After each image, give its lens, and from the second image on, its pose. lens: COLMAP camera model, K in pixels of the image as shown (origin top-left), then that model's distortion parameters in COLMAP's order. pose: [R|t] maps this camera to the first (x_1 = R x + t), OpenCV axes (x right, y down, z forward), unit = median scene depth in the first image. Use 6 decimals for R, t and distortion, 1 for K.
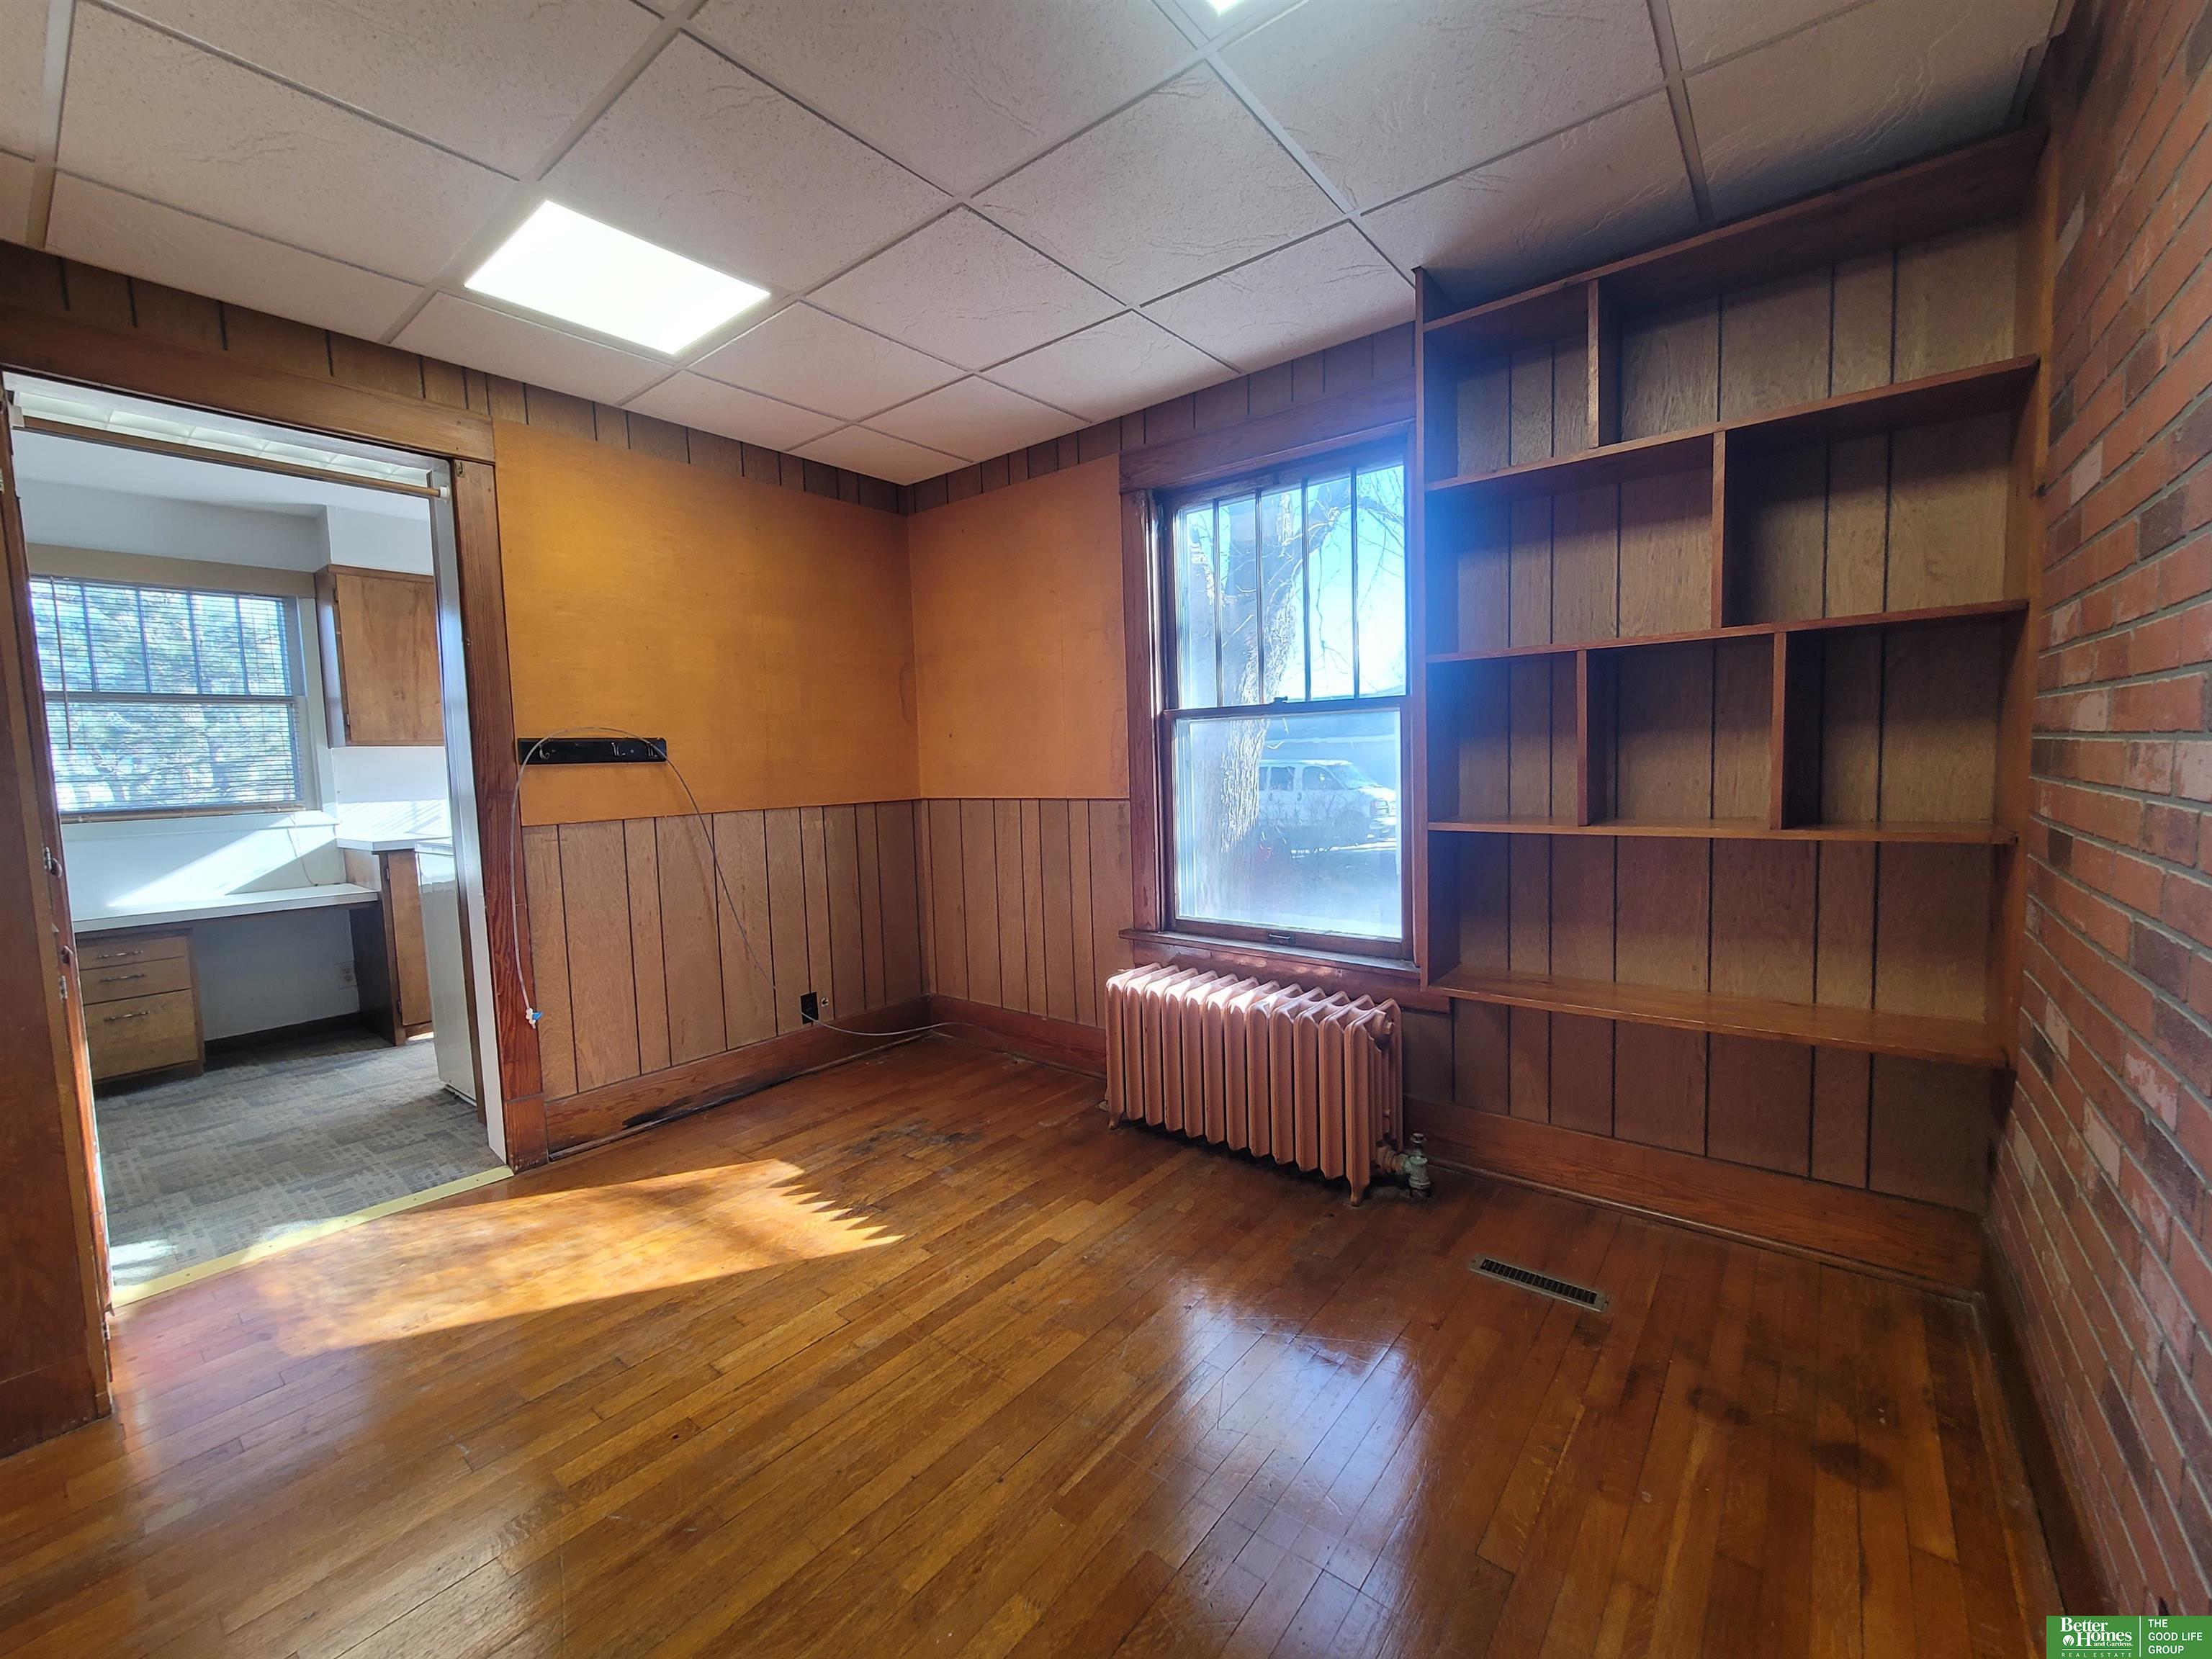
lens RADIAL K [[897.6, 0, 1106.0], [0, 897.6, 829.5], [0, 0, 1]] dist [0.000082, -0.000035]
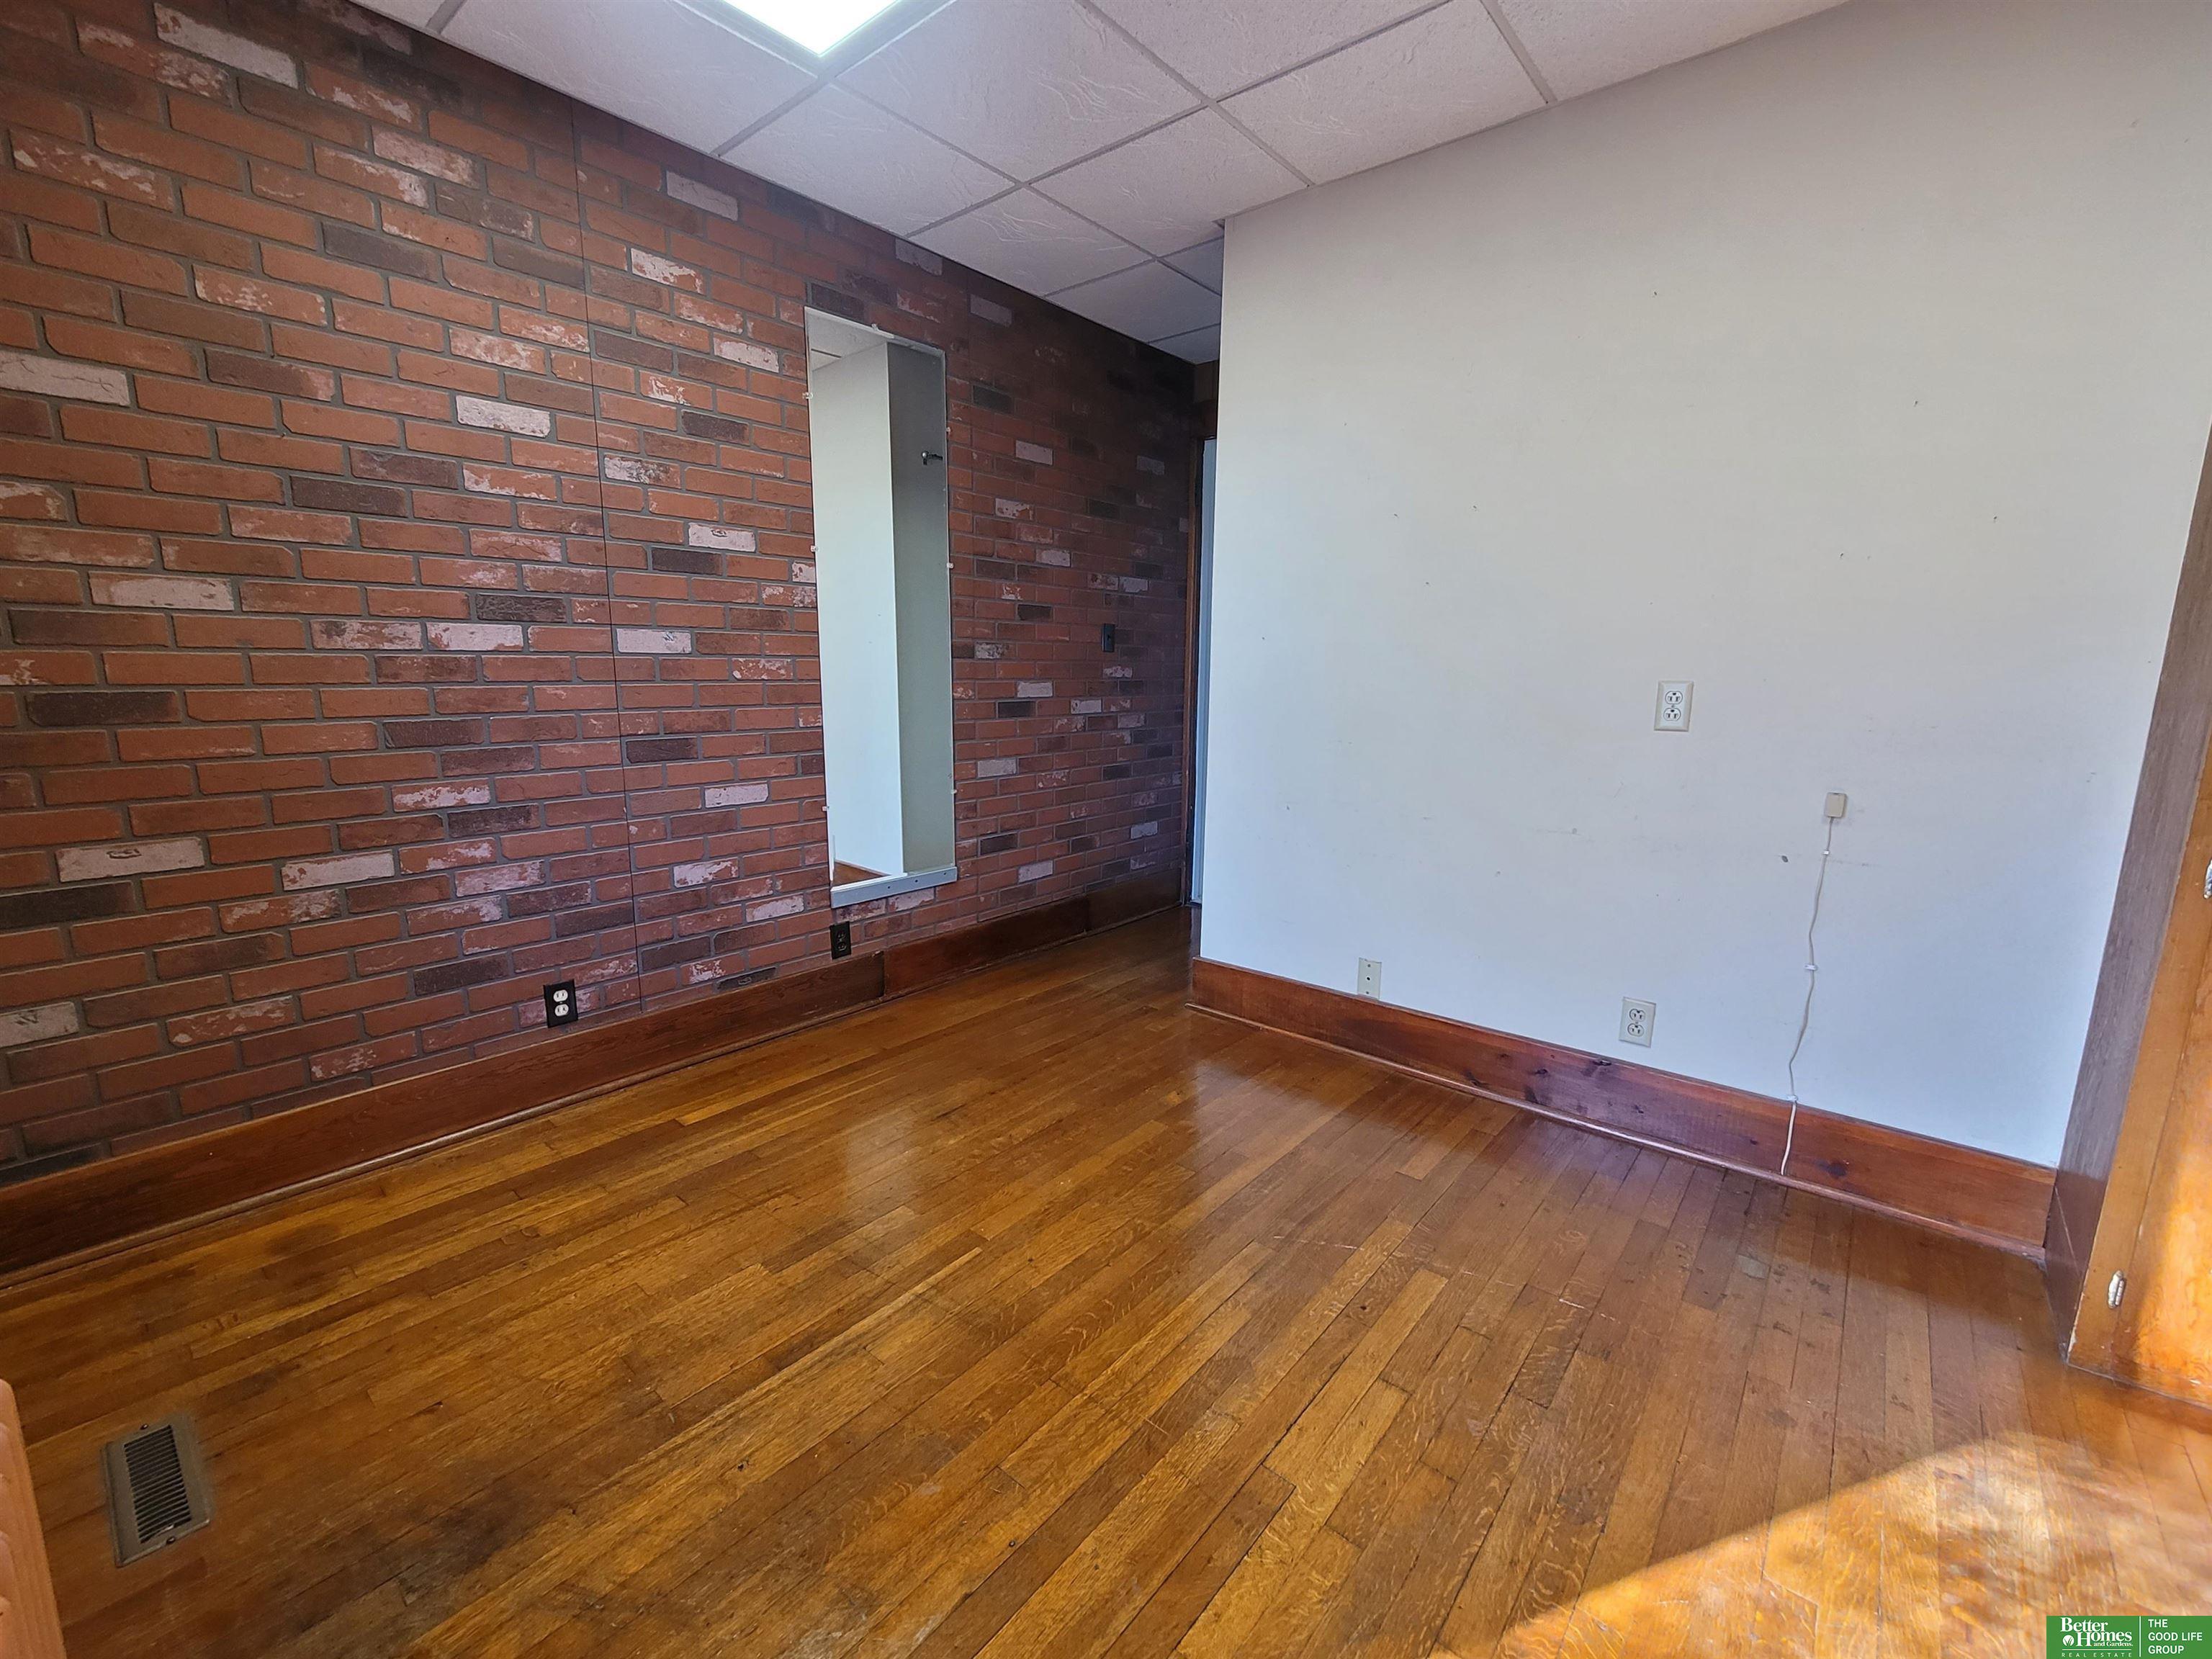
lens RADIAL K [[901.8, 0, 1106.0], [0, 901.8, 829.5], [0, 0, 1]] dist [0.000081, 0.000103]
pose [[-0.999560, 0.009069, 0.028242, -0.188523], [0.015955, 0.967030, 0.254161, -0.068369], [-0.025005, 0.254500, -0.966749, 1.479147]]
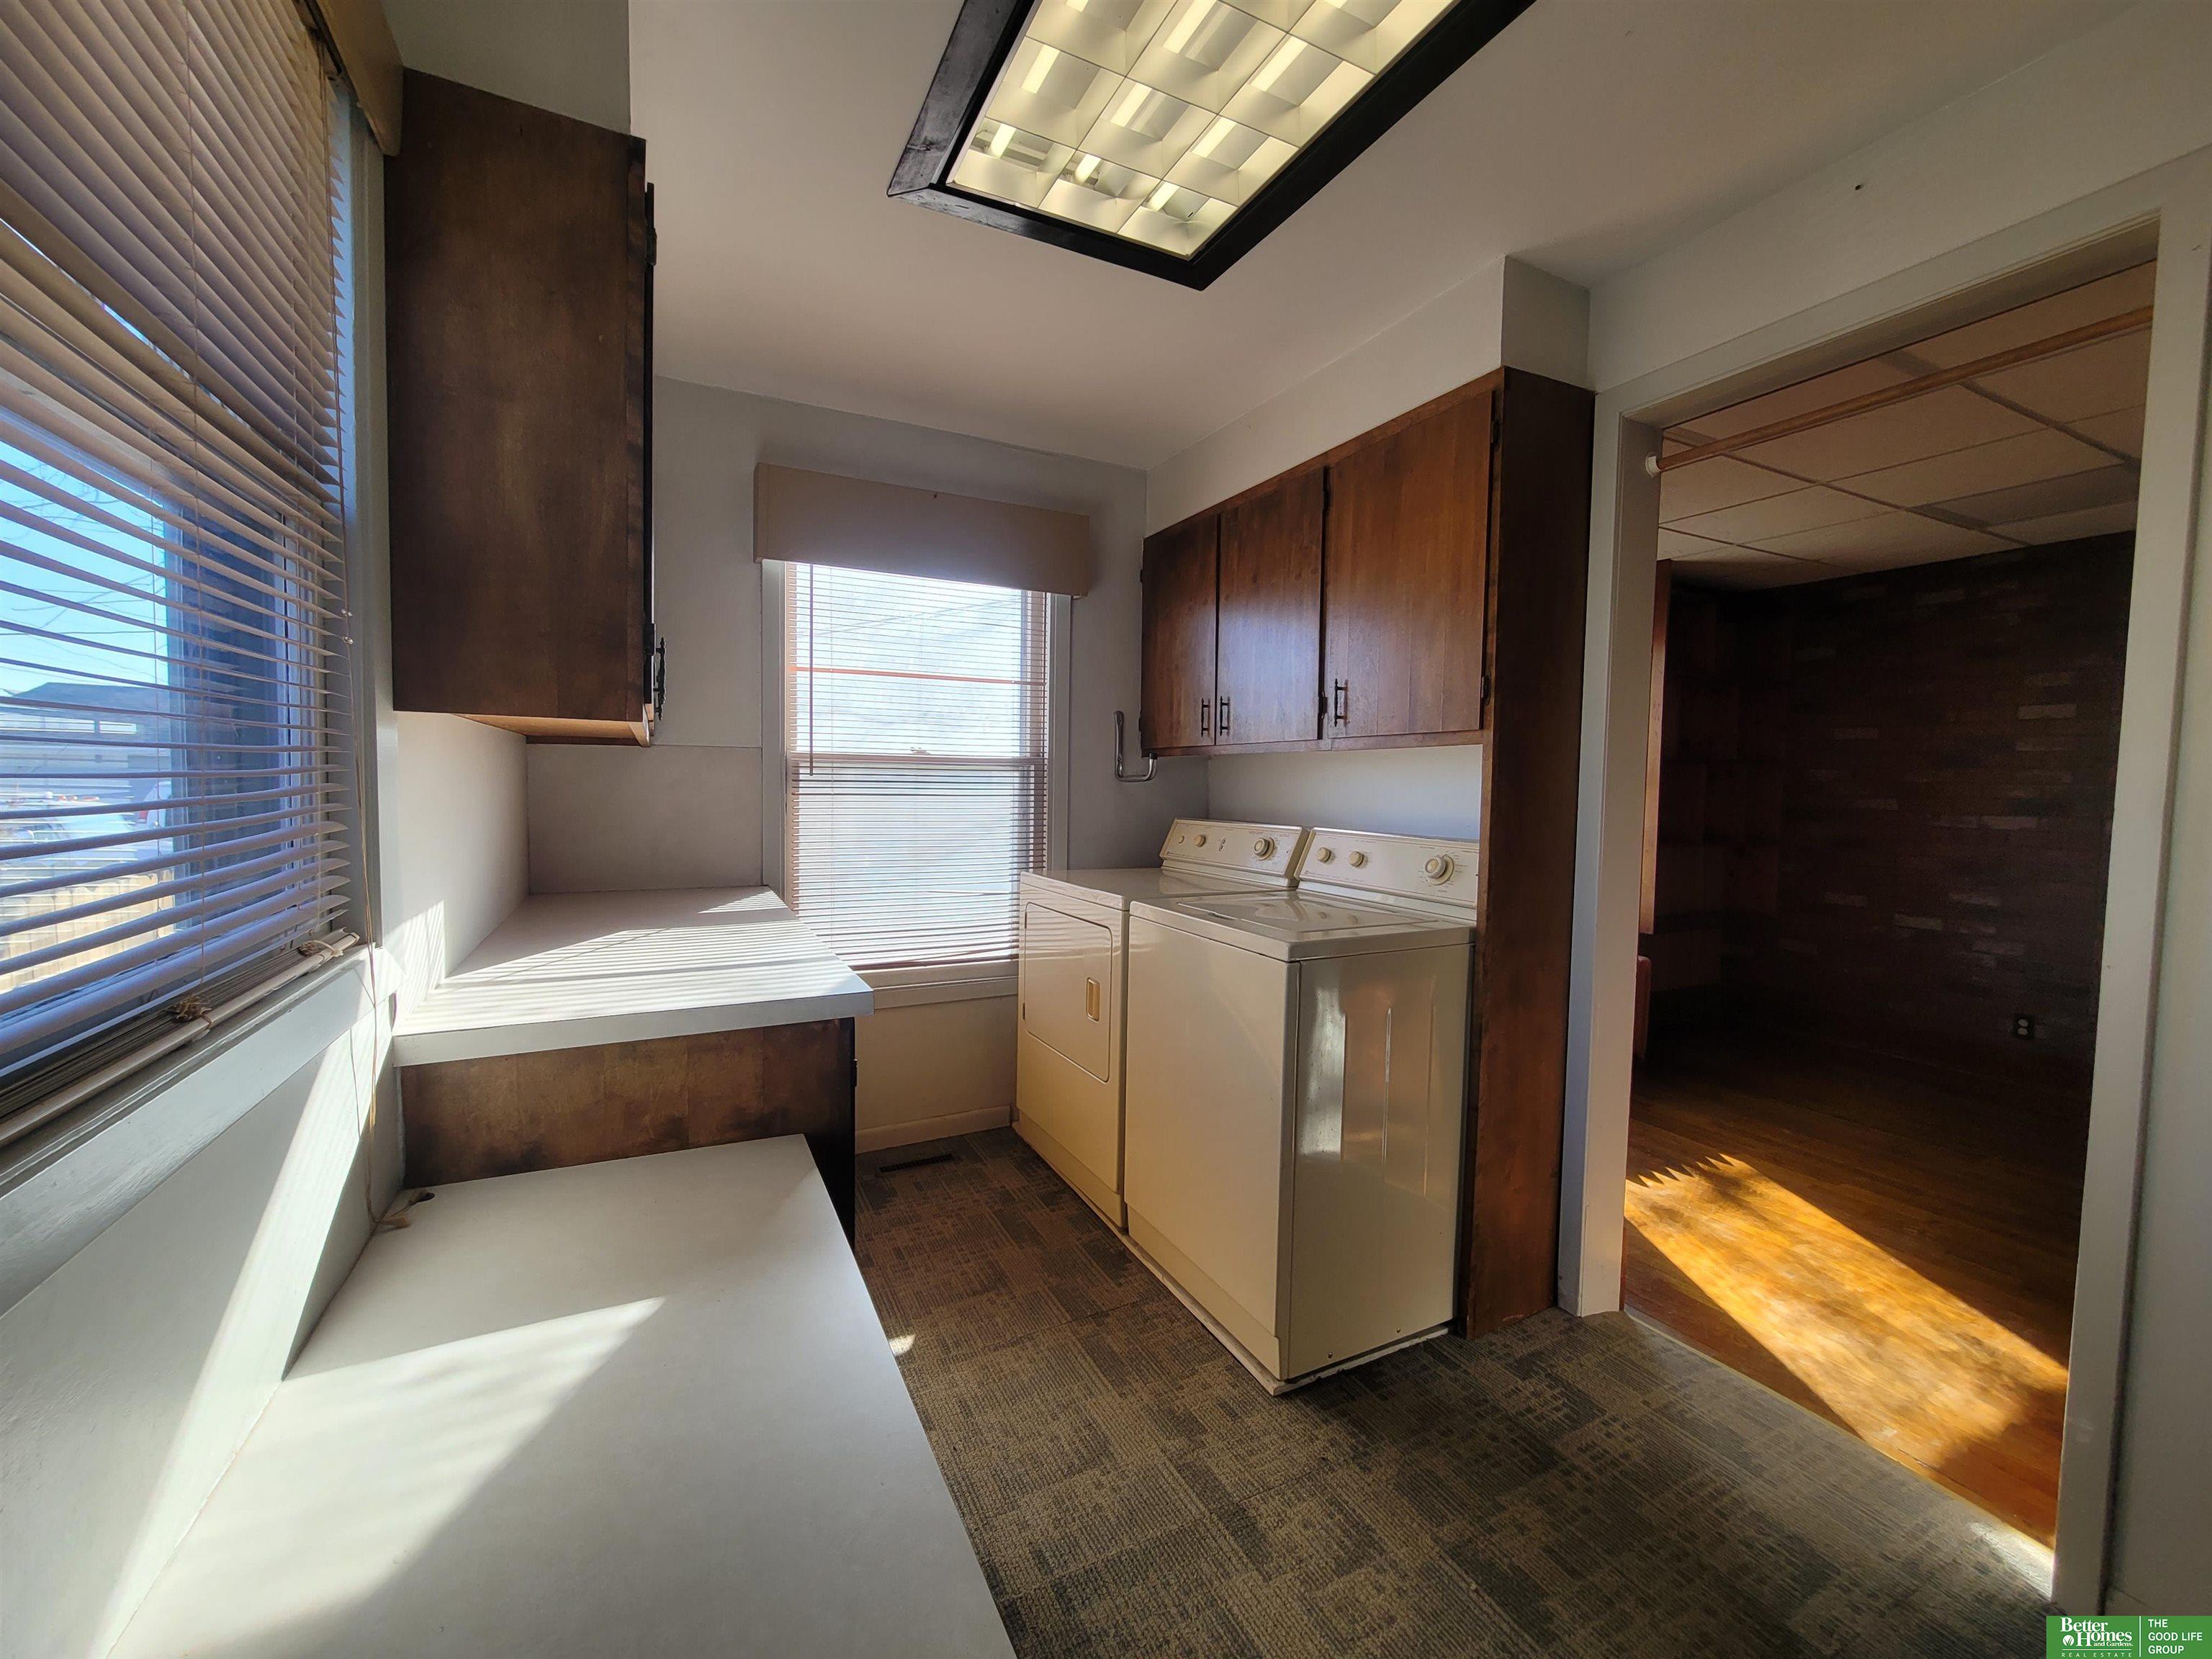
lens RADIAL K [[901.8, 0, 1106.0], [0, 901.8, 829.5], [0, 0, 1]] dist [0.000081, 0.000103]
pose [[0.421792, -0.015824, 0.906554, -2.130995], [0.040484, 0.999179, -0.001395, -0.094904], [-0.905788, 0.037289, 0.422087, 1.431991]]
